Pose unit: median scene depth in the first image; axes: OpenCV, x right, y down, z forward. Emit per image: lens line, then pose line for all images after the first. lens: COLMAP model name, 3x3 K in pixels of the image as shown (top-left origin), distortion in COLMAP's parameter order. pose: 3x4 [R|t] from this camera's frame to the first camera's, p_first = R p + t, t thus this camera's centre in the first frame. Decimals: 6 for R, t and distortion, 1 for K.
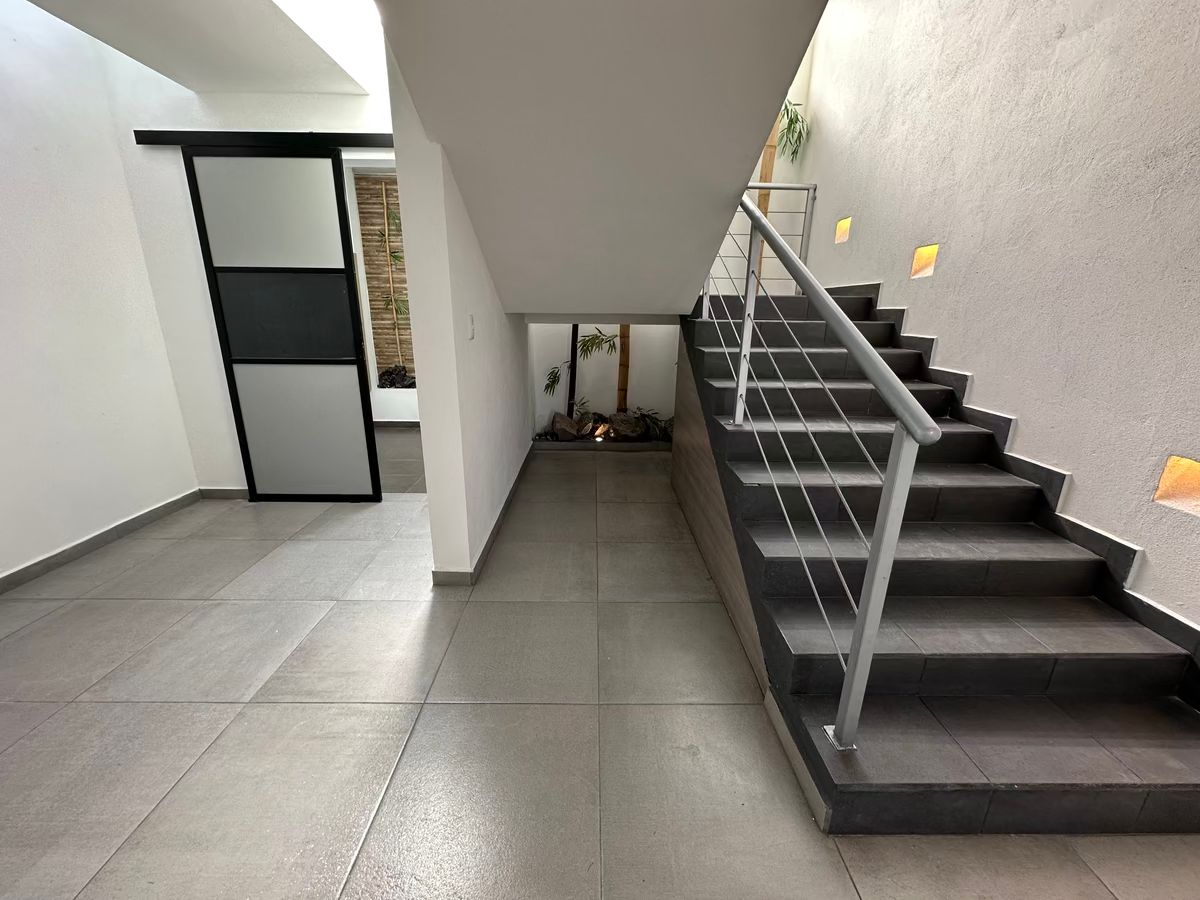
lens RADIAL K [[479.9, 0, 600.0], [0, 479.9, 450.0], [0, 0, 1]] dist [-0.001815, 0.000171]
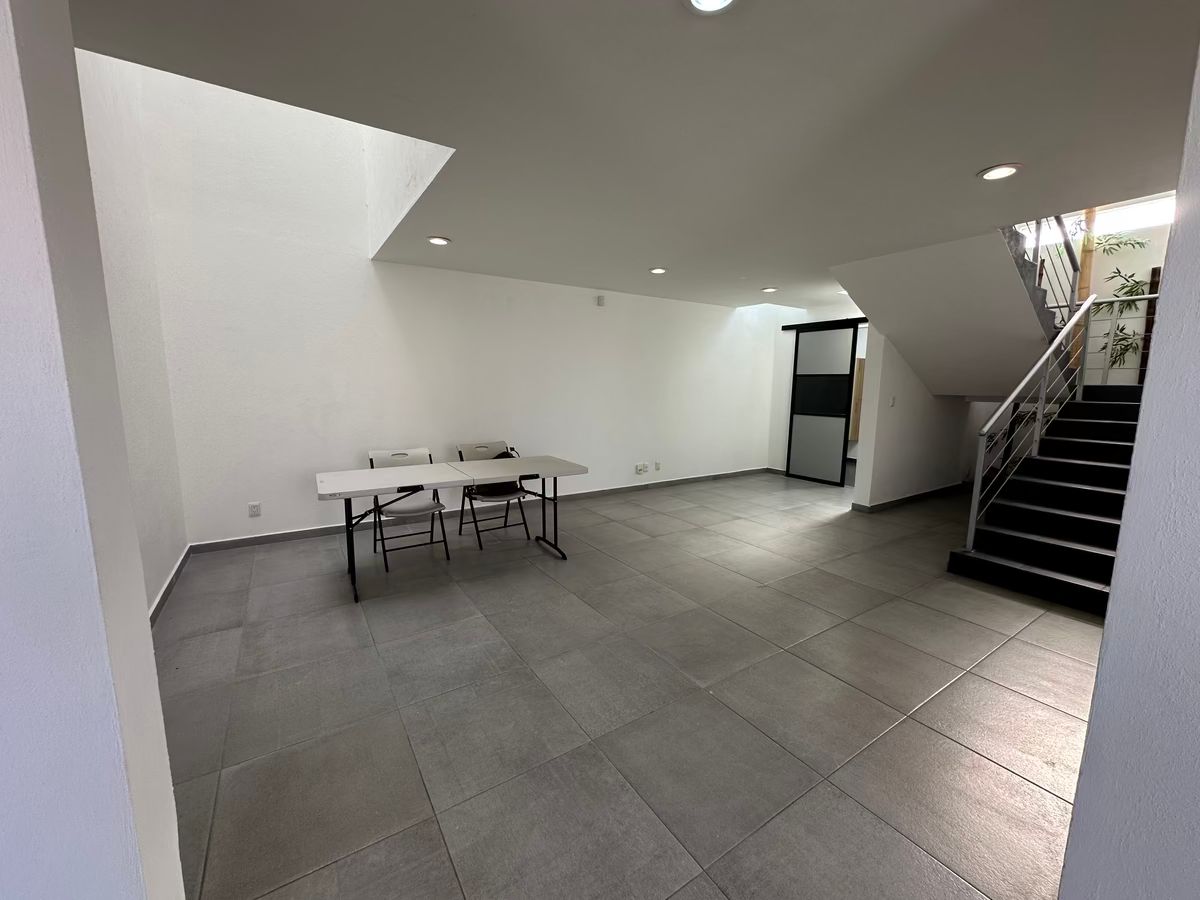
lens RADIAL K [[483.7, 0, 594.2], [0, 483.7, 452.6], [0, 0, 1]] dist [-0.001027, -0.000029]
pose [[0.533494, 0.113136, -0.838203, 0.750441], [-0.237948, 0.971064, -0.020378, 0.295283], [0.811644, 0.210320, 0.544977, -1.092110]]
